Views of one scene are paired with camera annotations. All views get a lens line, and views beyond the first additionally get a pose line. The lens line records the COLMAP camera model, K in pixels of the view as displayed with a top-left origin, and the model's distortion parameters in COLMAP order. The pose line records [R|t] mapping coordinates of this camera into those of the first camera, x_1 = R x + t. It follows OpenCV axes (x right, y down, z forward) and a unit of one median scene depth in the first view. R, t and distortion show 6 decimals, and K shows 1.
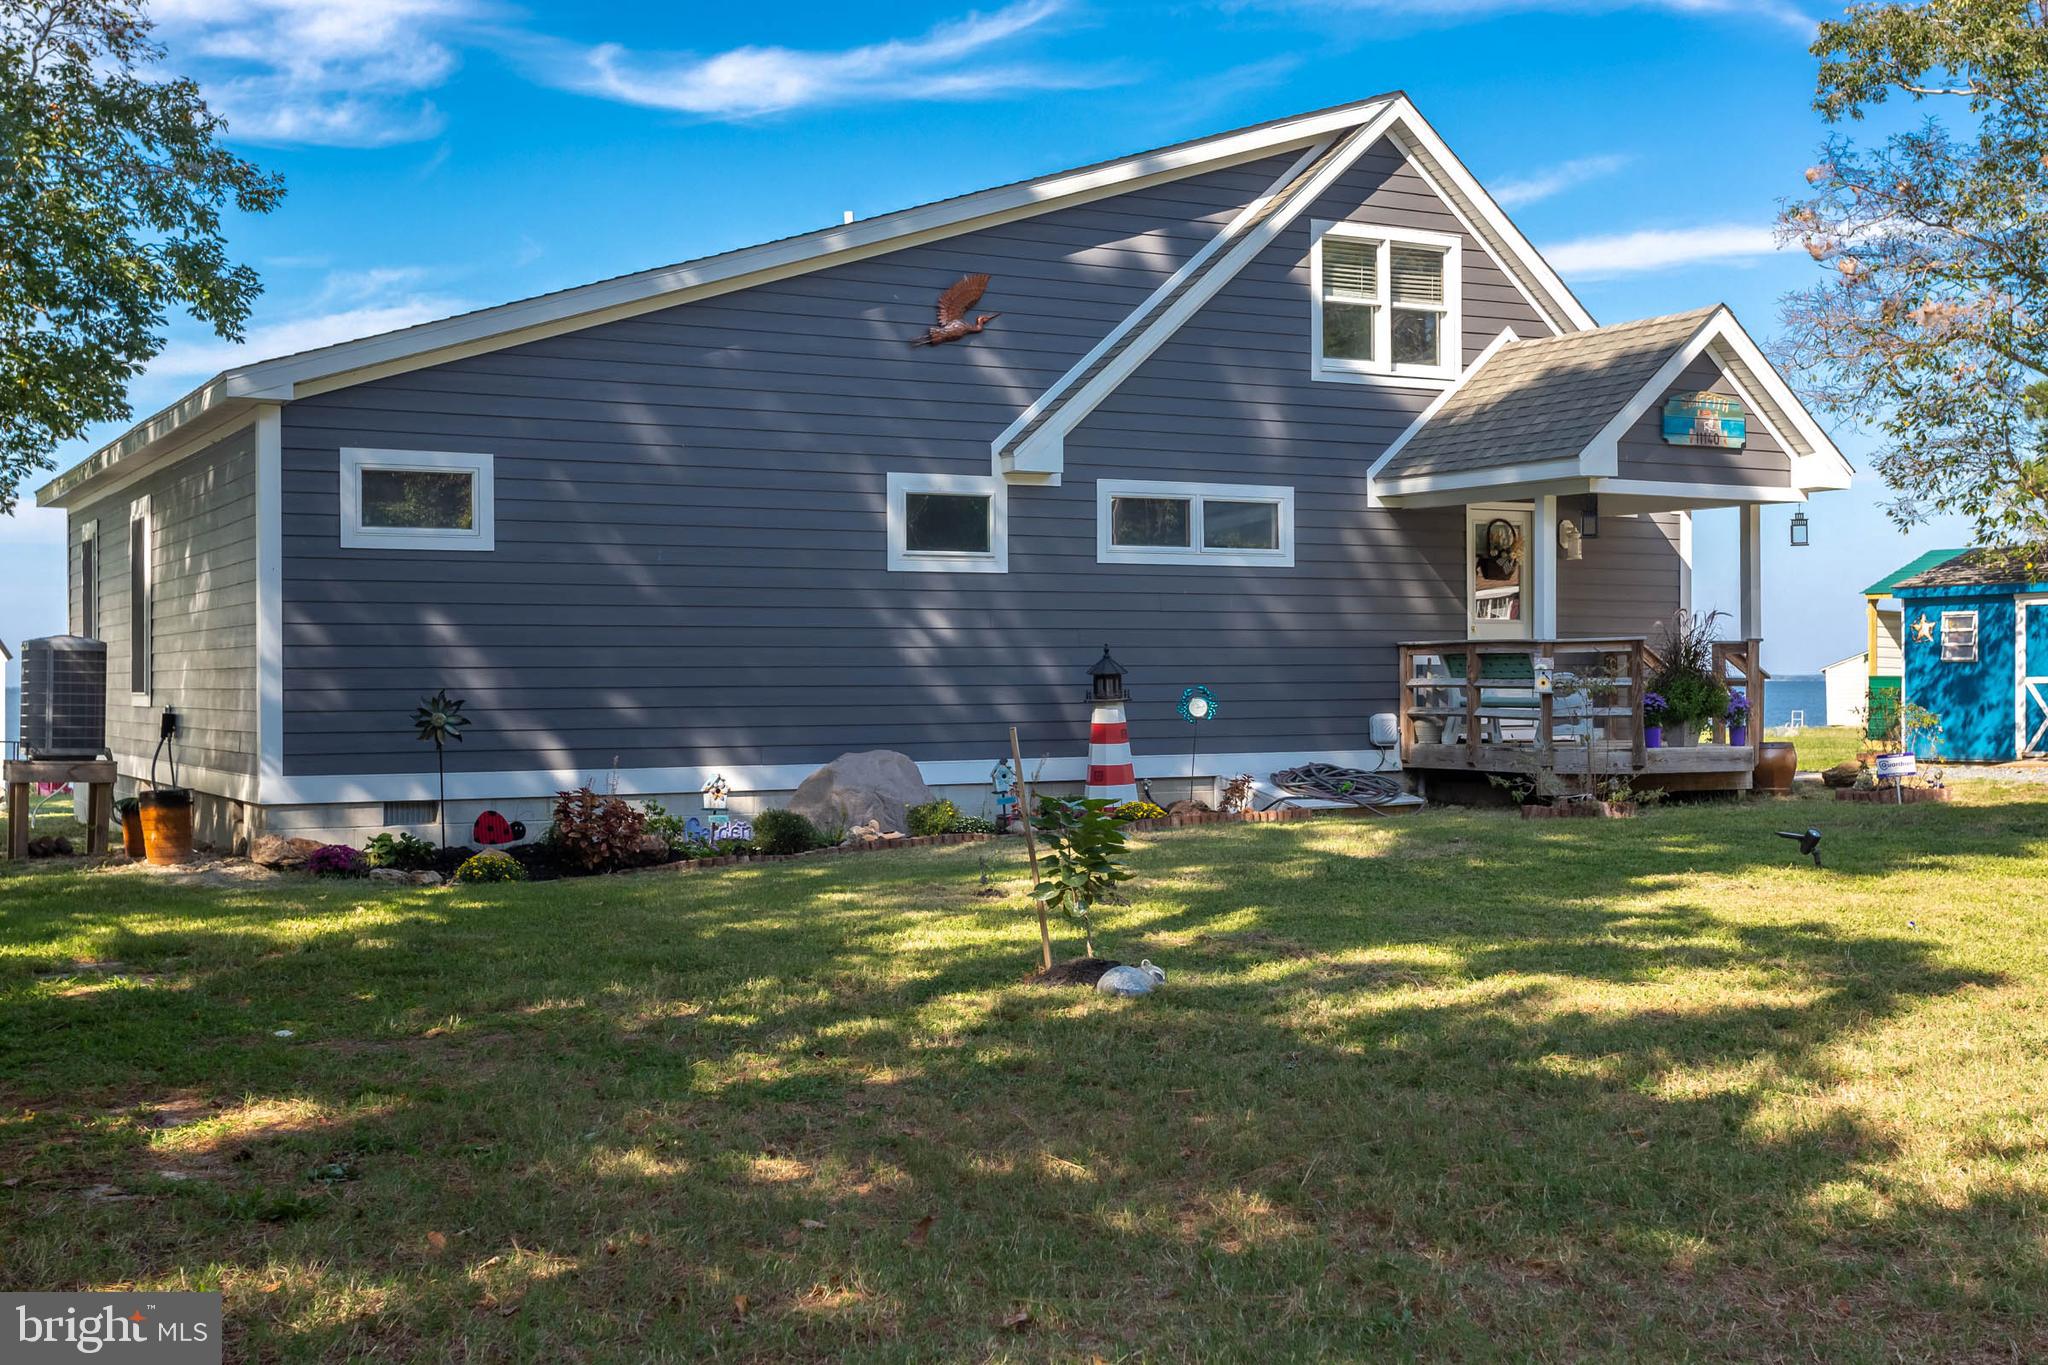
lens RADIAL K [[2317.4, 0, 1097.1], [0, 2317.4, 681.5], [0, 0, 1]] dist [0.033106, -0.020316]
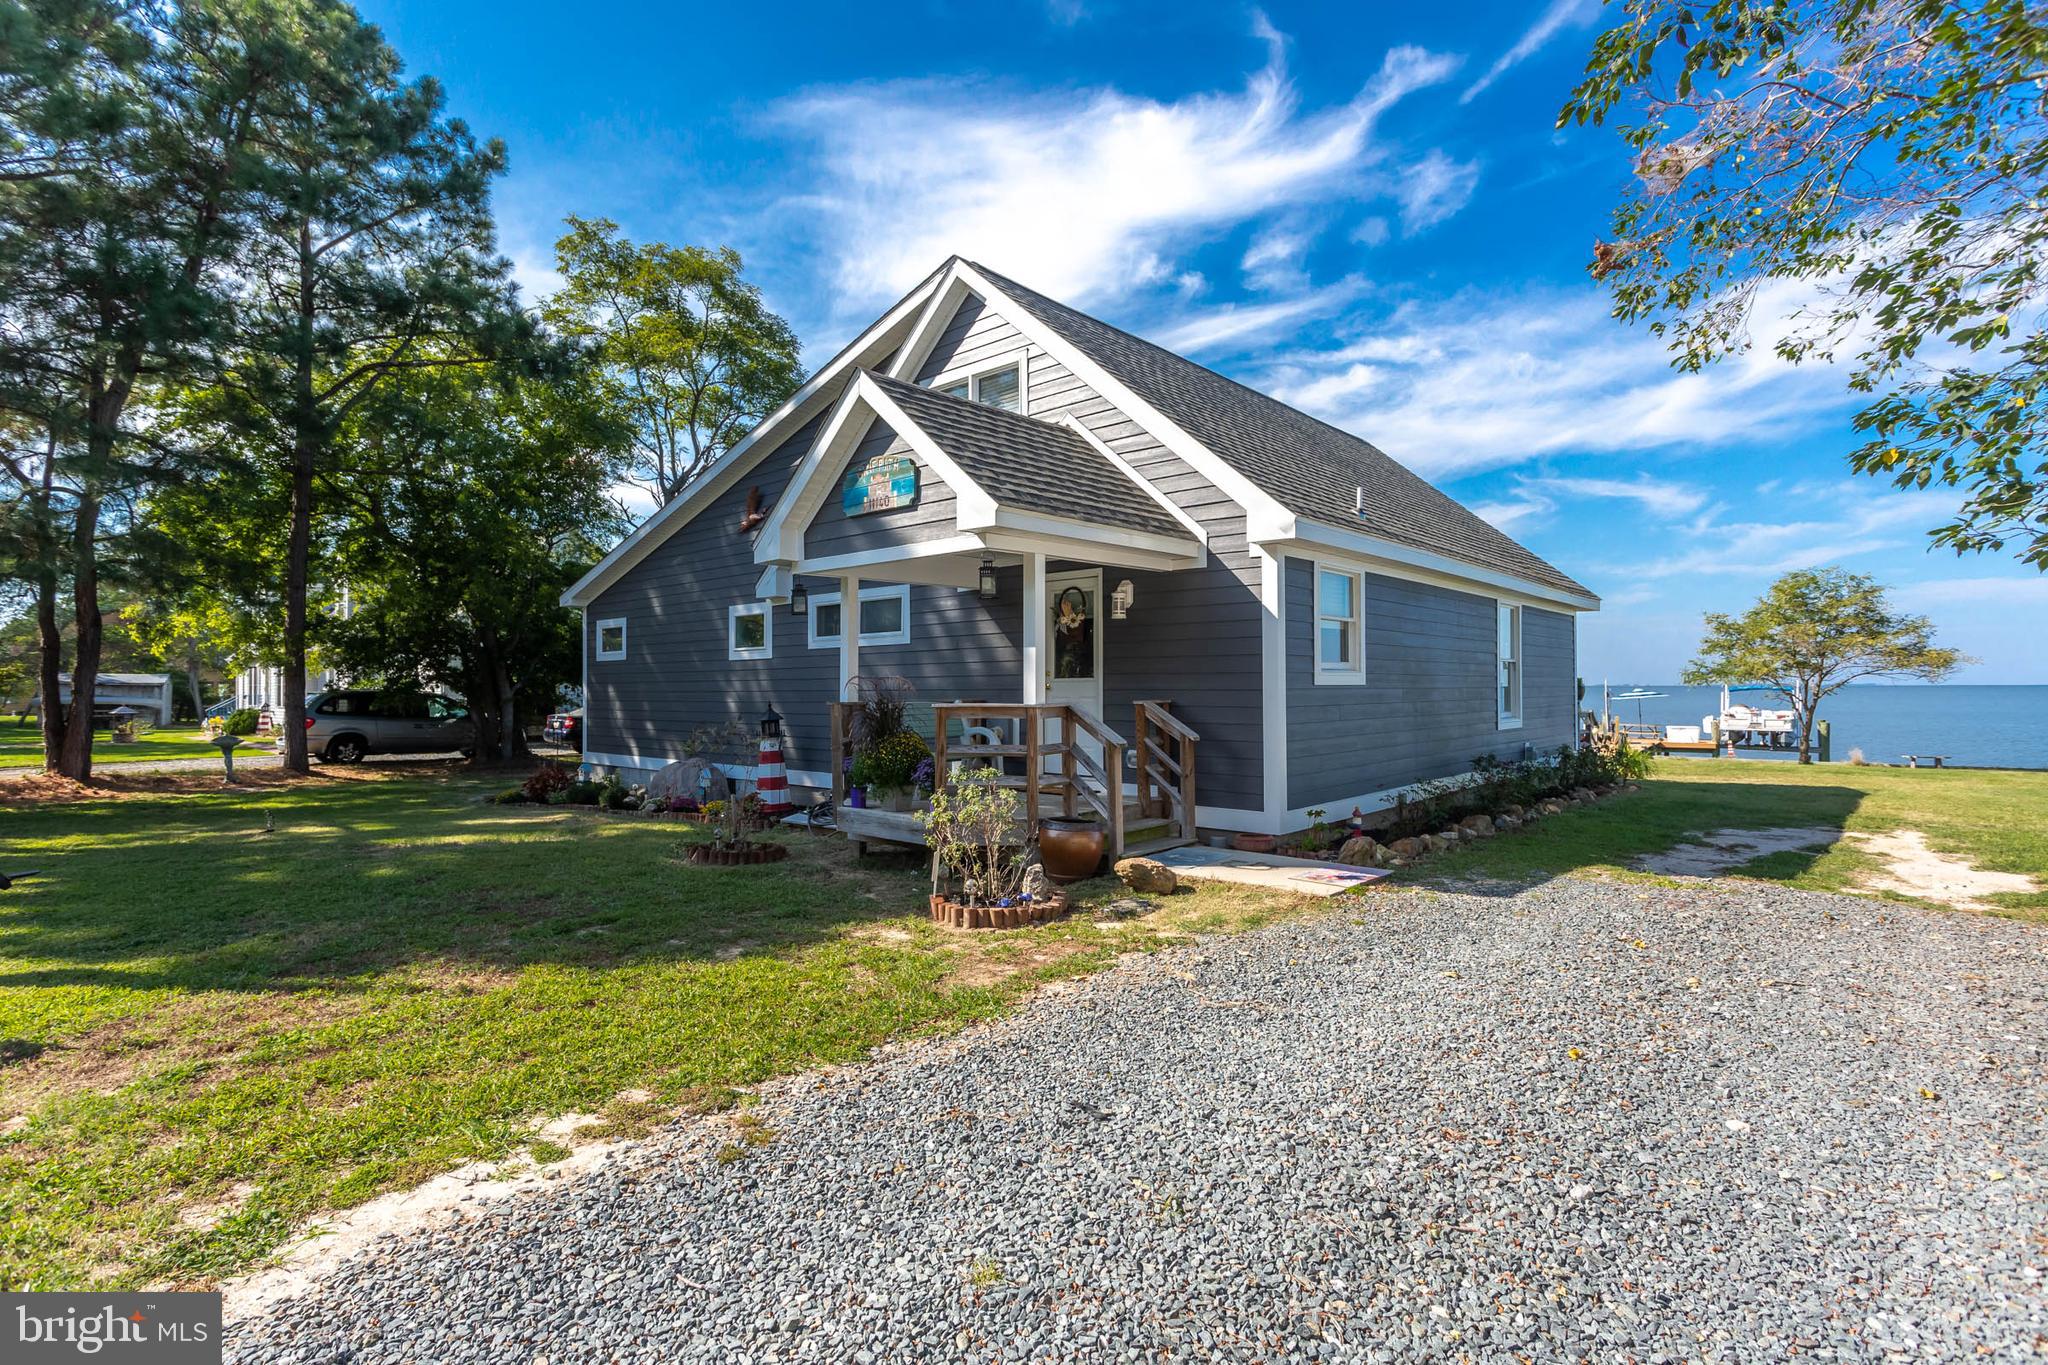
lens RADIAL K [[958.5, 0, 1019.2], [0, 958.5, 626.0], [0, 0, 1]] dist [0.001055, 0.000223]
pose [[0.299224, -0.056789, -0.952492, 0.607093], [0.001601, 0.998256, -0.059015, -0.025432], [0.954182, 0.016133, 0.298793, 0.855270]]
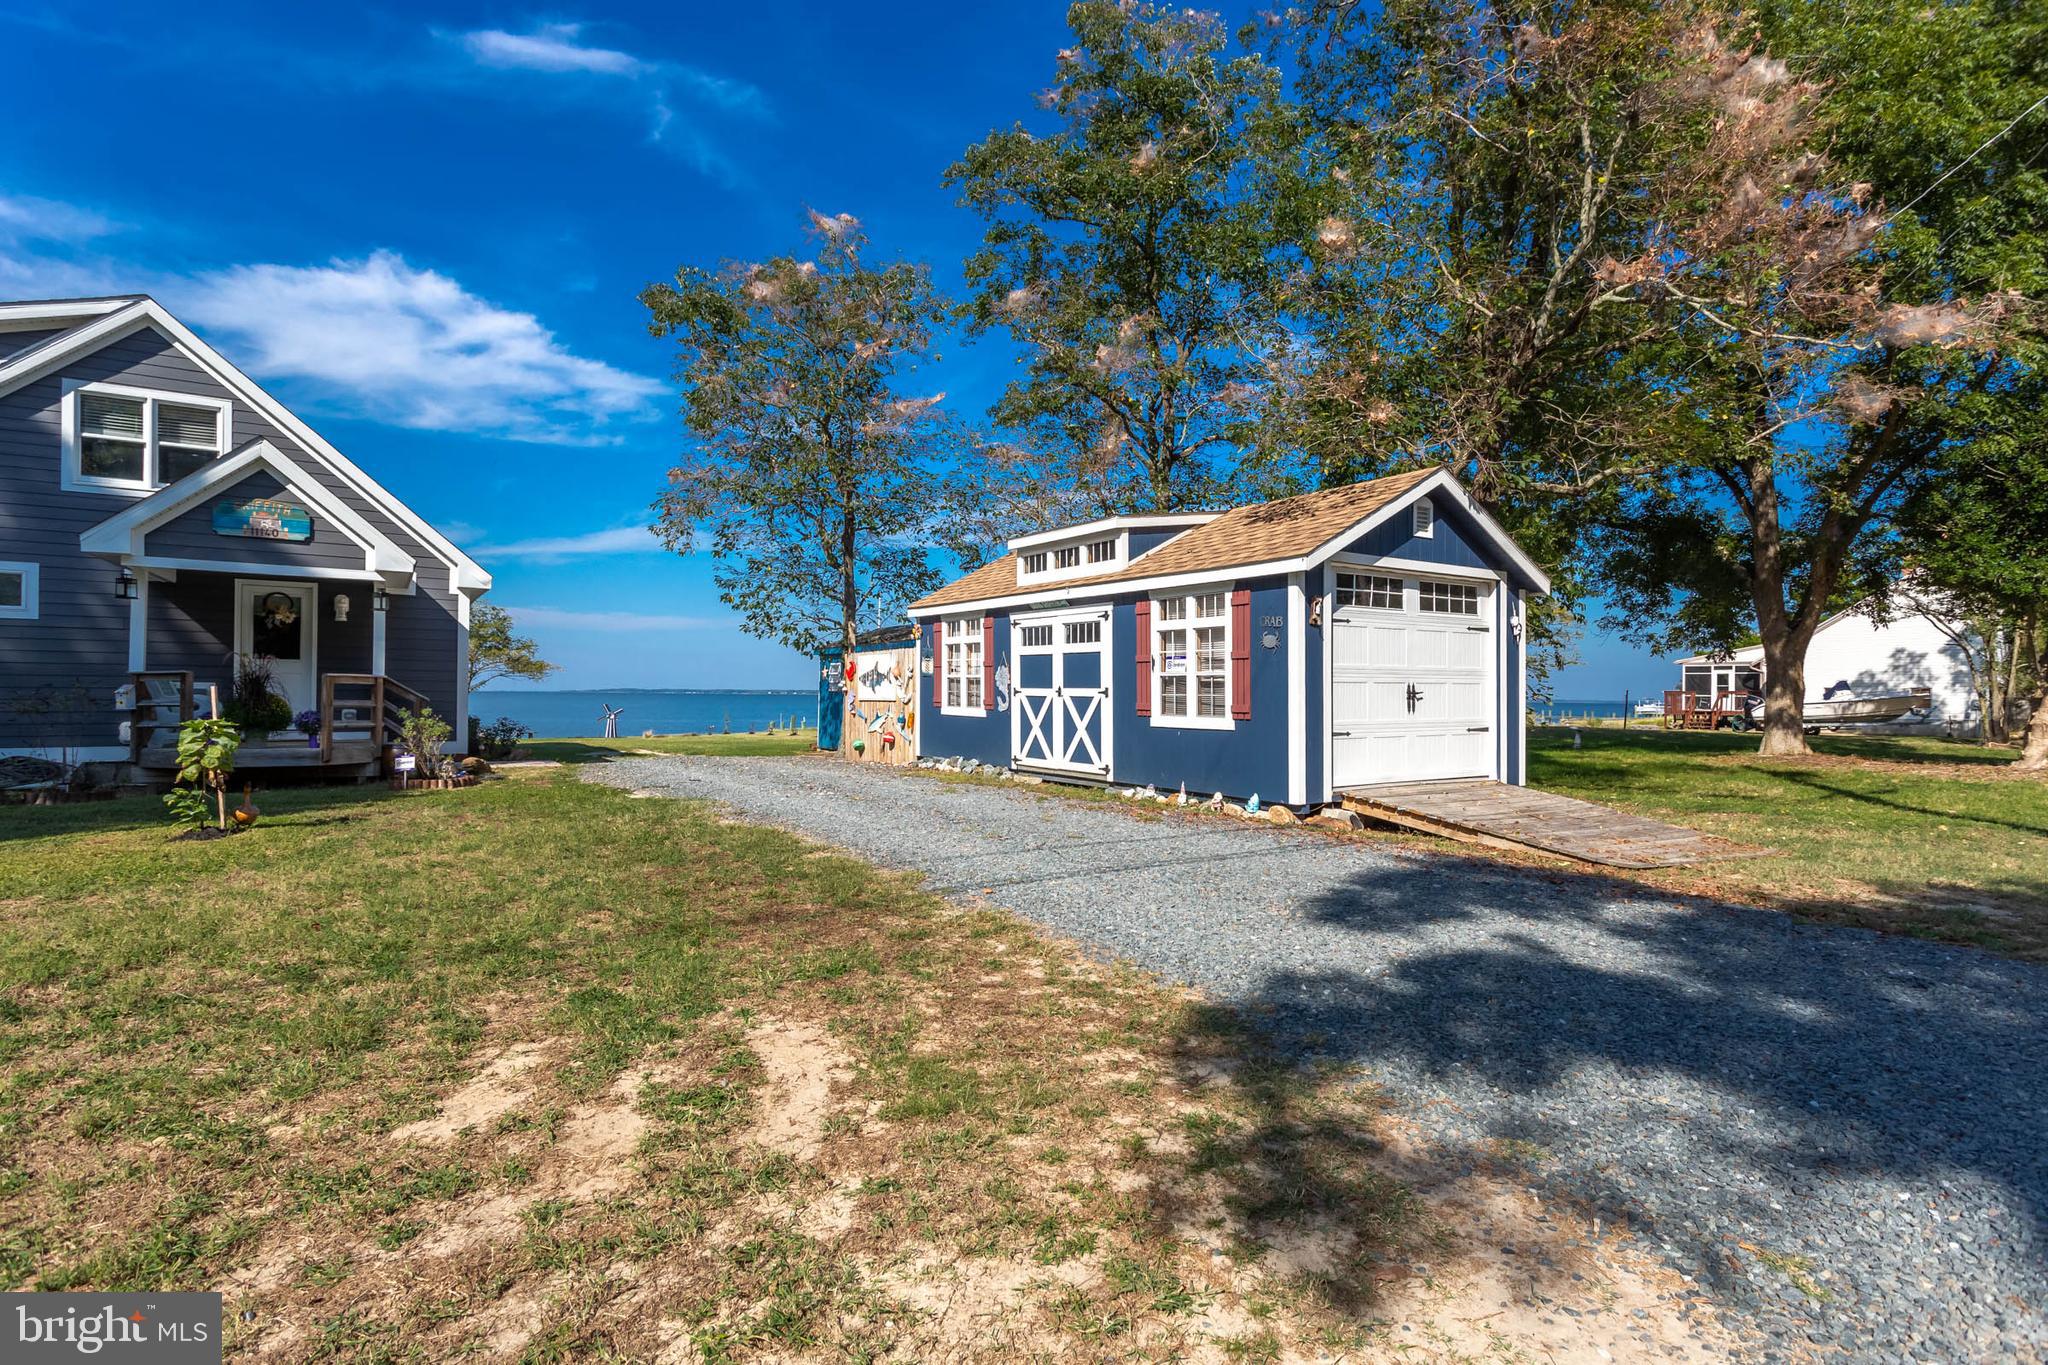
lens RADIAL K [[1011.7, 0, 1013.0], [0, 1011.7, 707.9], [0, 0, 1]] dist [-0.000664, -0.000066]
pose [[0.998886, 0.015486, 0.044565, 0.633973], [-0.015951, 0.999822, 0.010110, -0.009246], [-0.044401, -0.010809, 0.998955, 0.328062]]
